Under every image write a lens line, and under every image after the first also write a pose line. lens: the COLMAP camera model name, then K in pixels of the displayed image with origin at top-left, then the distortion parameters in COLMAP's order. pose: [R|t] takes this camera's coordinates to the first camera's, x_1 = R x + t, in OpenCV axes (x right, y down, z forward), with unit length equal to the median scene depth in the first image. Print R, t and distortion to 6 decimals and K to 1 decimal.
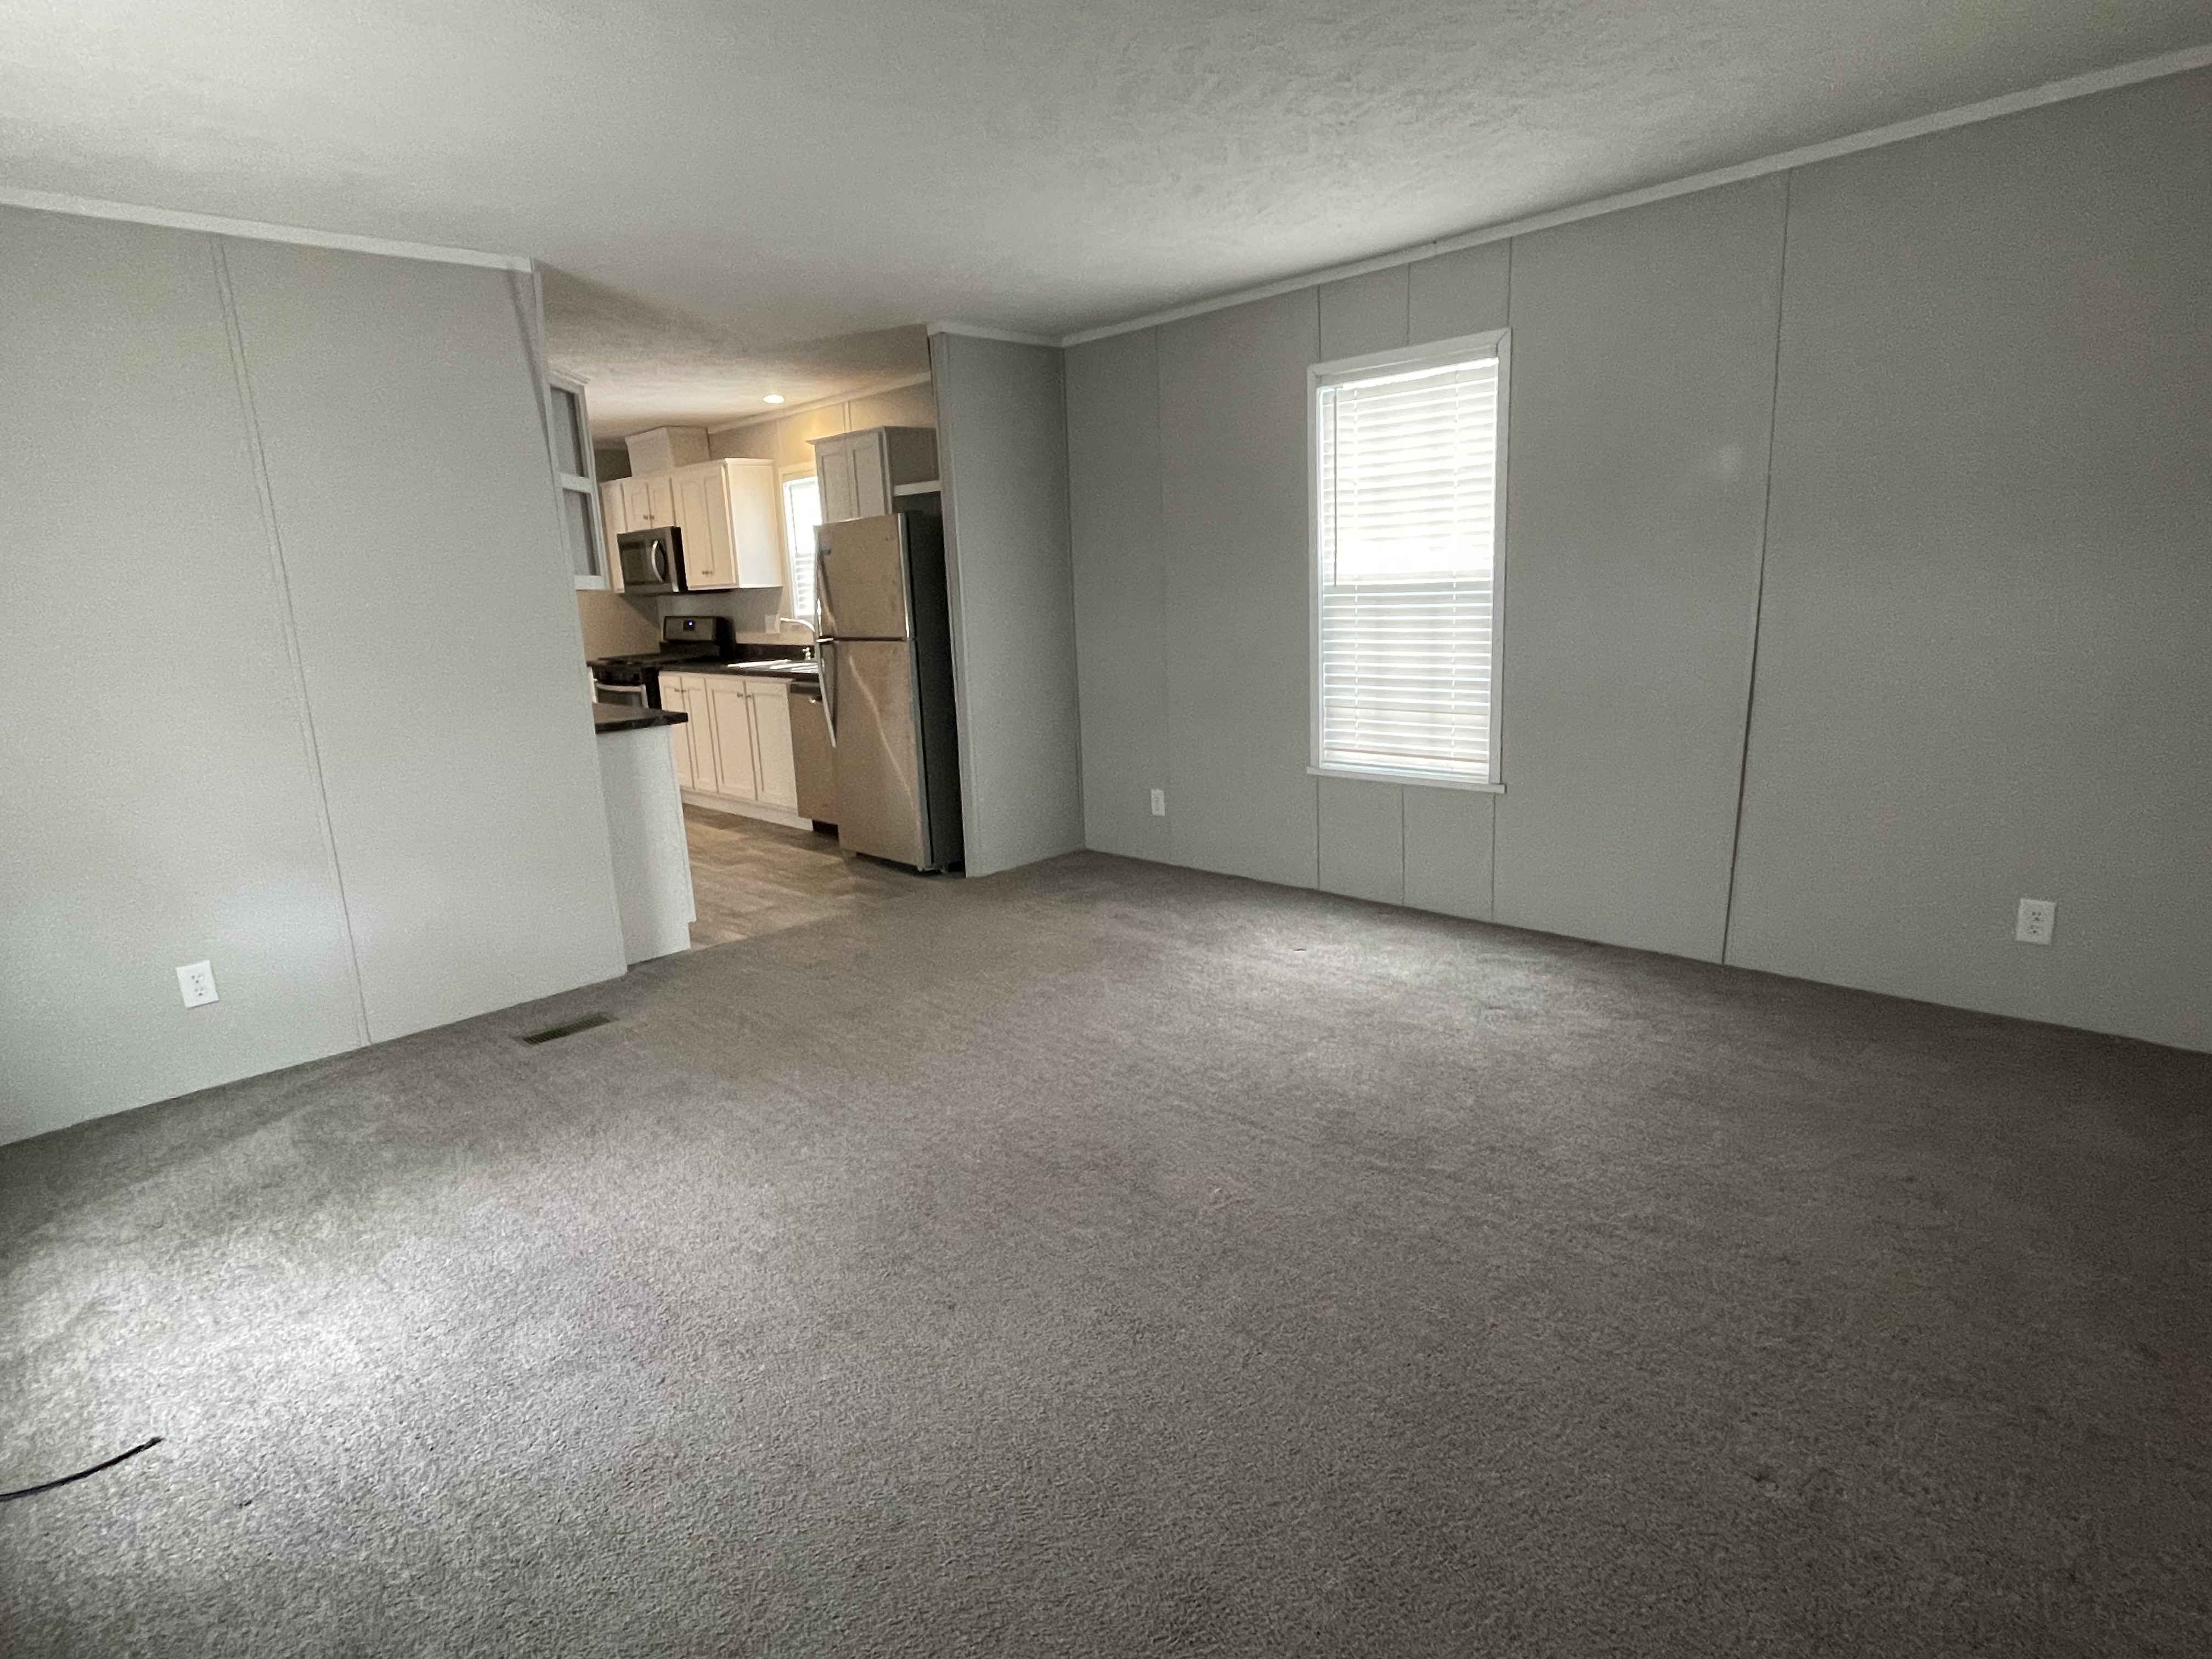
lens RADIAL K [[1149.2, 0, 1106.0], [0, 1149.2, 829.5], [0, 0, 1]] dist [-0.001042, -0.000457]
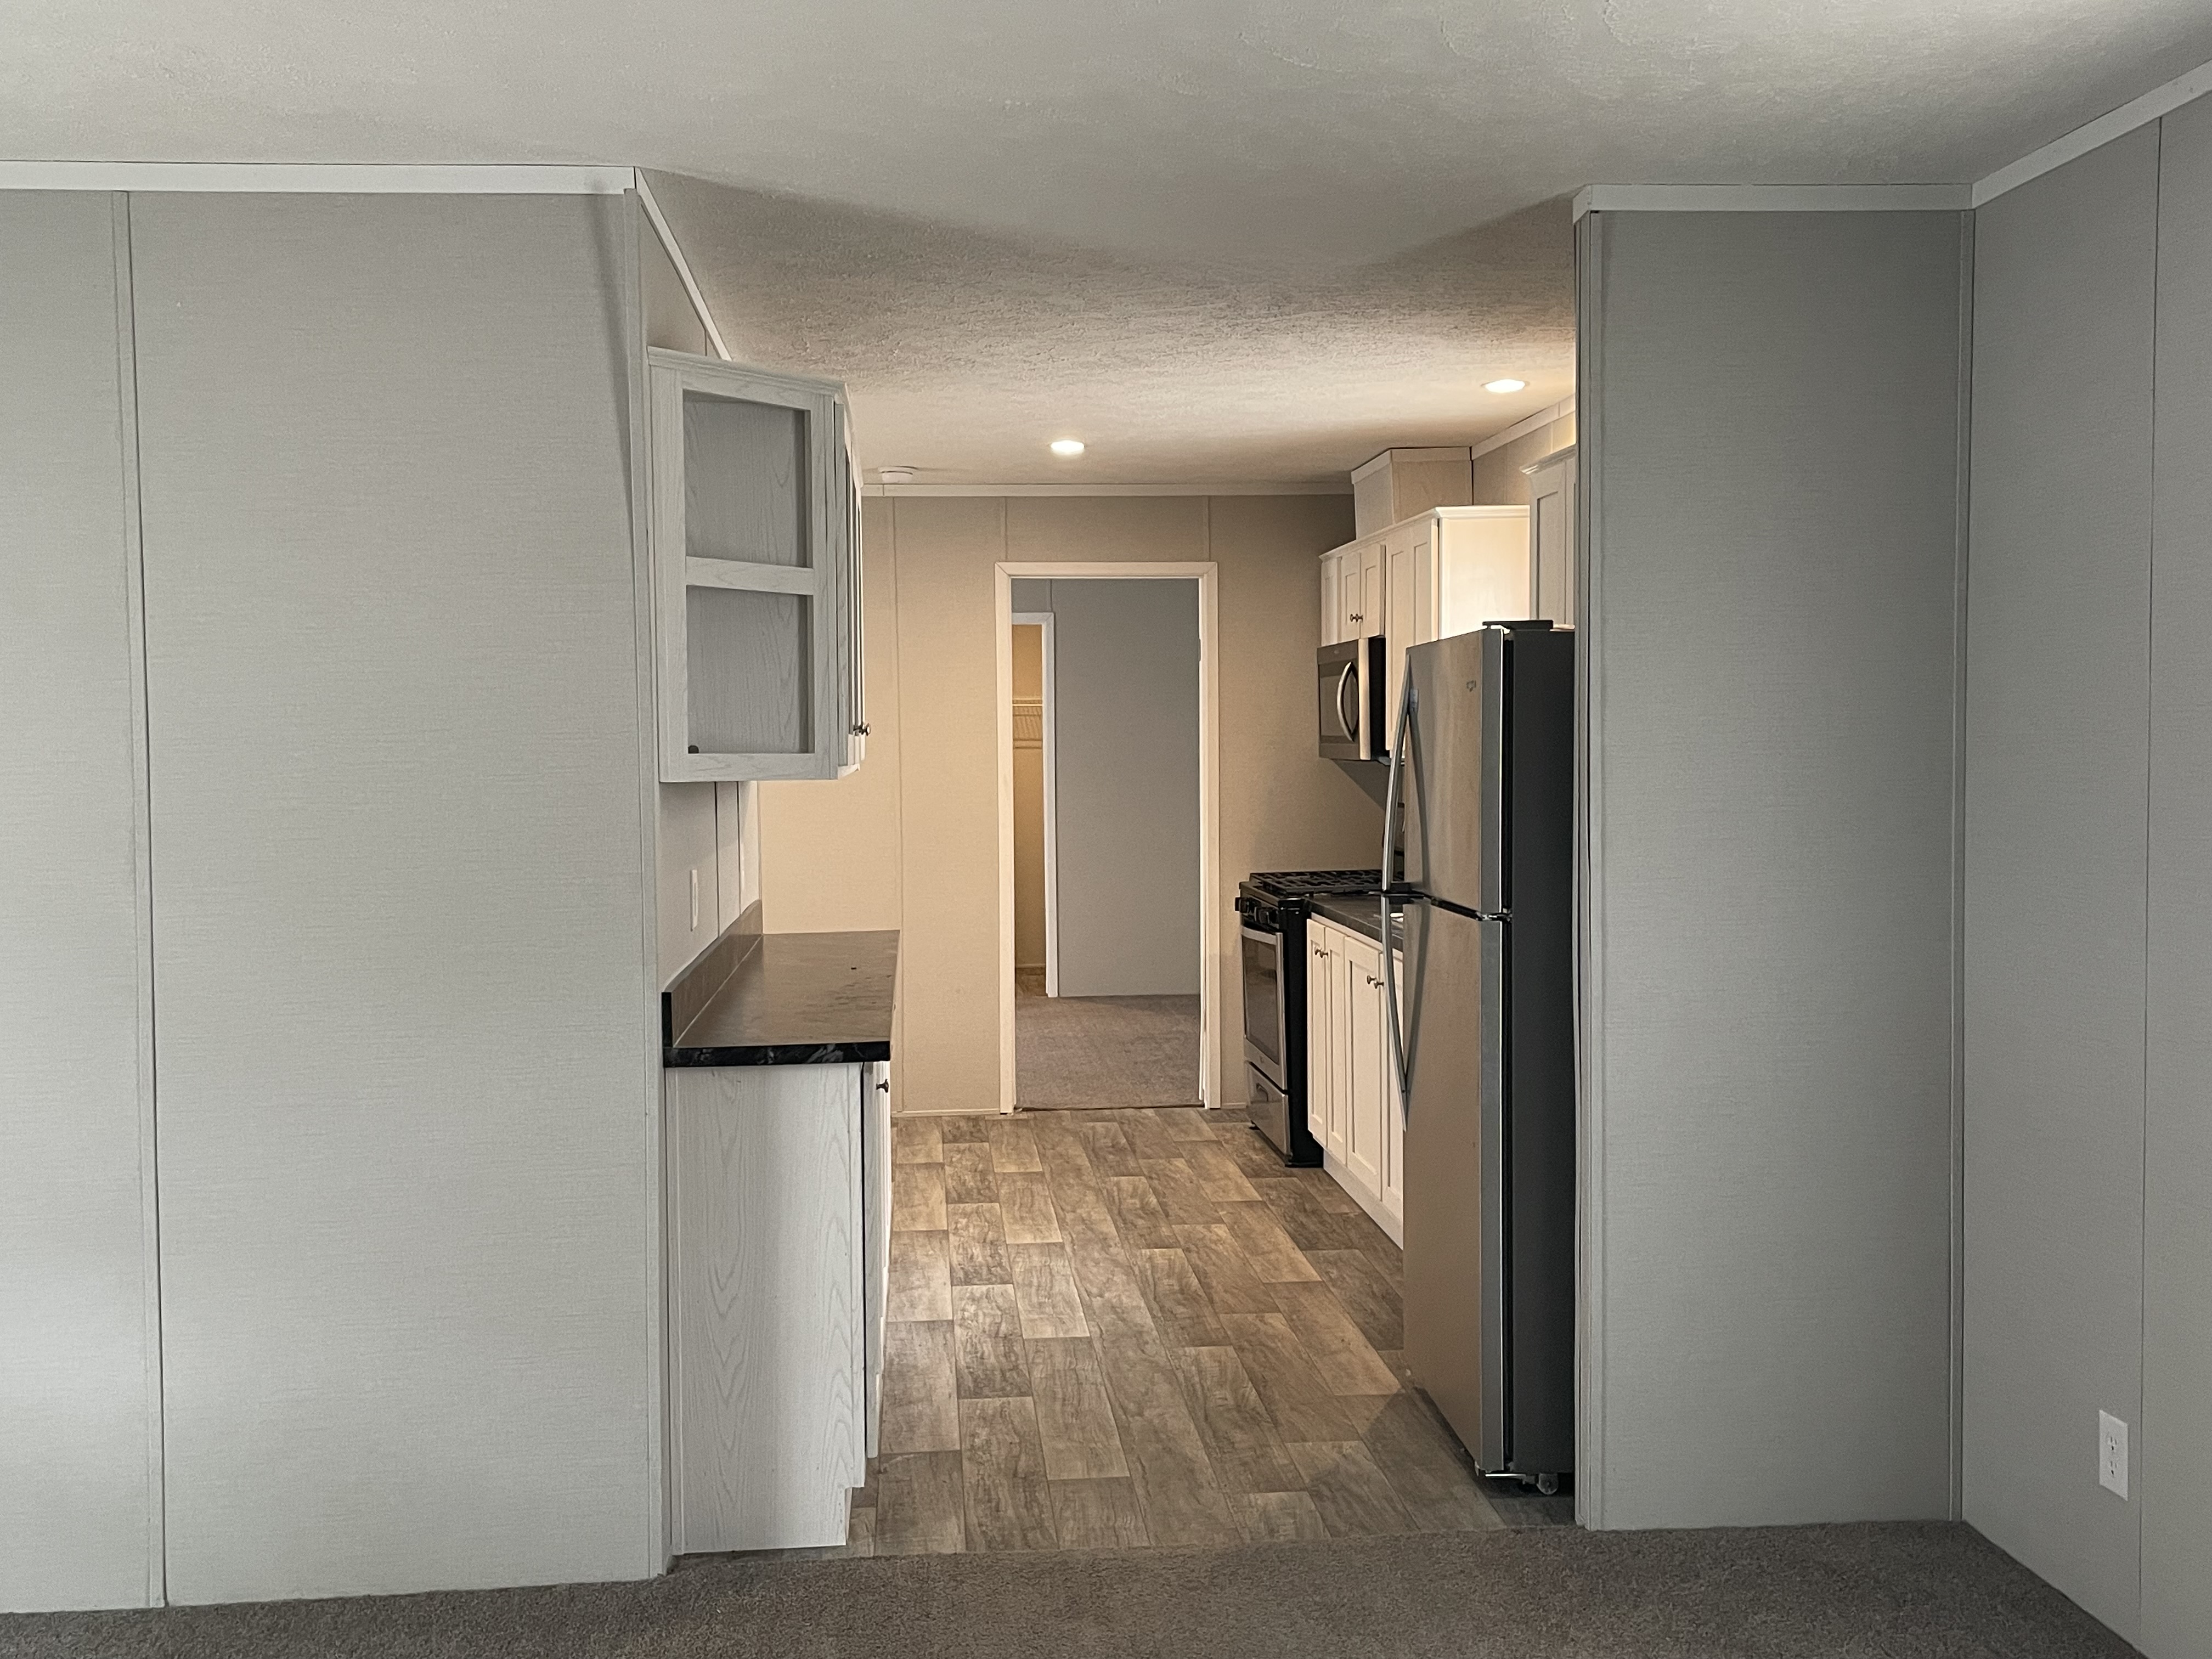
lens RADIAL K [[2124.6, 0, 1106.0], [0, 2124.6, 829.5], [0, 0, 1]] dist [0.006859, 0.005846]
pose [[0.766590, 0.064667, -0.638872, 0.215922], [-0.162173, 0.982161, -0.095178, -0.100534], [0.621320, 0.176571, 0.763403, 0.314608]]
